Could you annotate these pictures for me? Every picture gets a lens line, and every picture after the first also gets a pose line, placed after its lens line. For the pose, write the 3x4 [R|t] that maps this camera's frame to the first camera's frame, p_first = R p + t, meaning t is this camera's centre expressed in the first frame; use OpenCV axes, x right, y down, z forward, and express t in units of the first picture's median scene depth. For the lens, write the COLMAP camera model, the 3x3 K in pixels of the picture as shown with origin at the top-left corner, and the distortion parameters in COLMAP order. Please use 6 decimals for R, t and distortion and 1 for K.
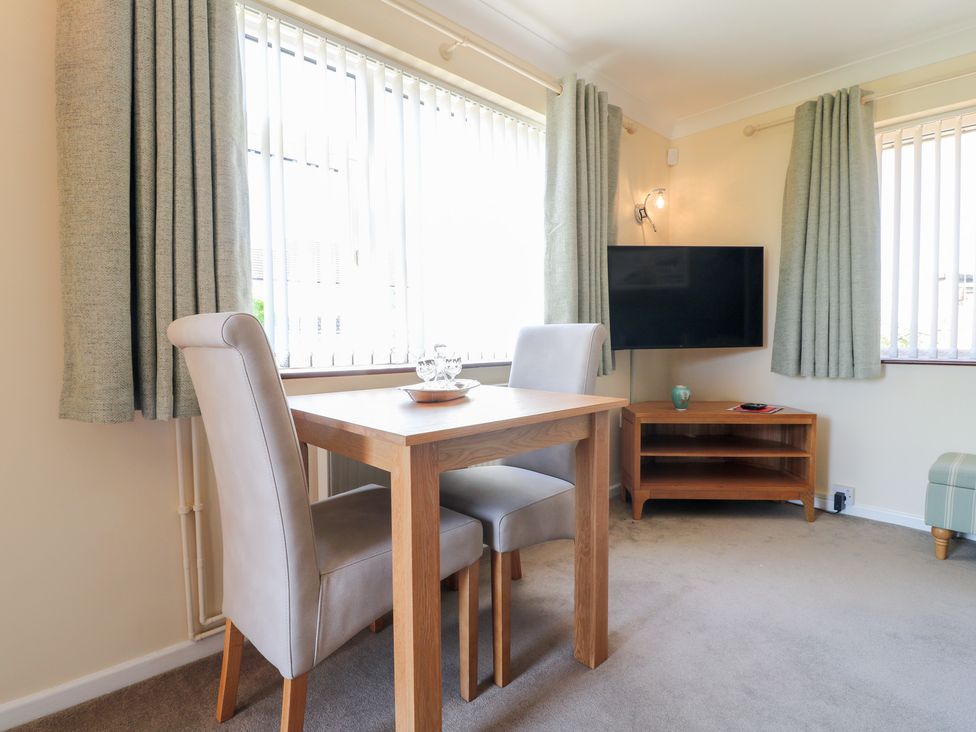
lens RADIAL K [[507.1, 0, 490.8], [0, 507.1, 364.5], [0, 0, 1]] dist [0.001966, -0.014642]
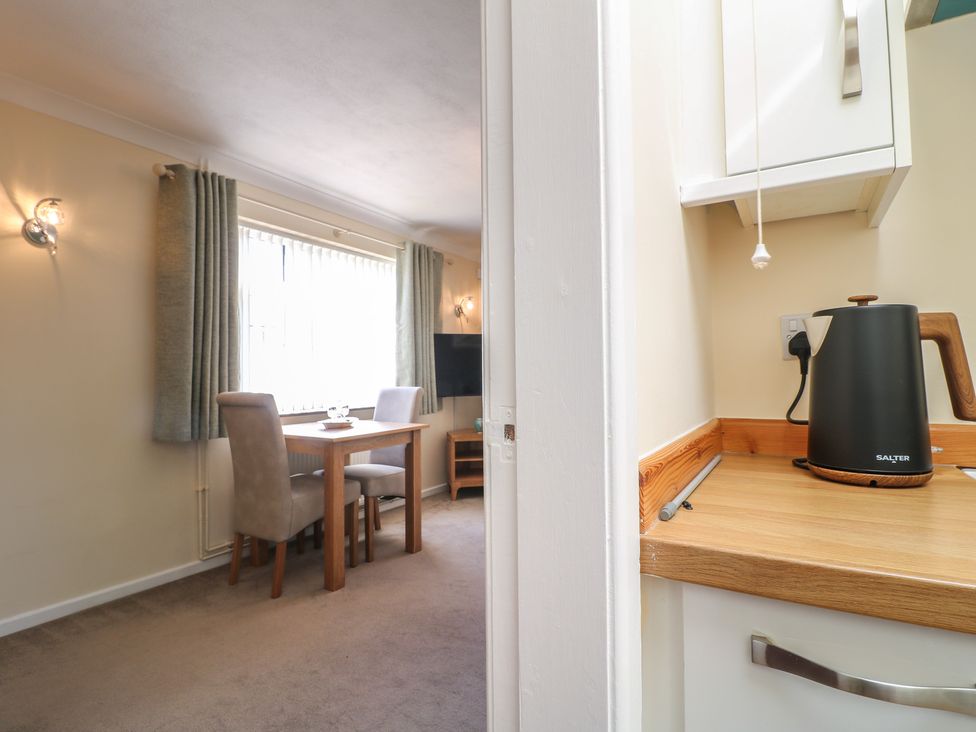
lens RADIAL K [[507.1, 0, 490.8], [0, 507.1, 364.5], [0, 0, 1]] dist [0.001966, -0.014642]
pose [[0.966194, 0.000651, 0.257814, -0.021882], [0.019490, 0.996951, -0.075558, -0.009574], [-0.257077, 0.078028, 0.963236, -0.698593]]
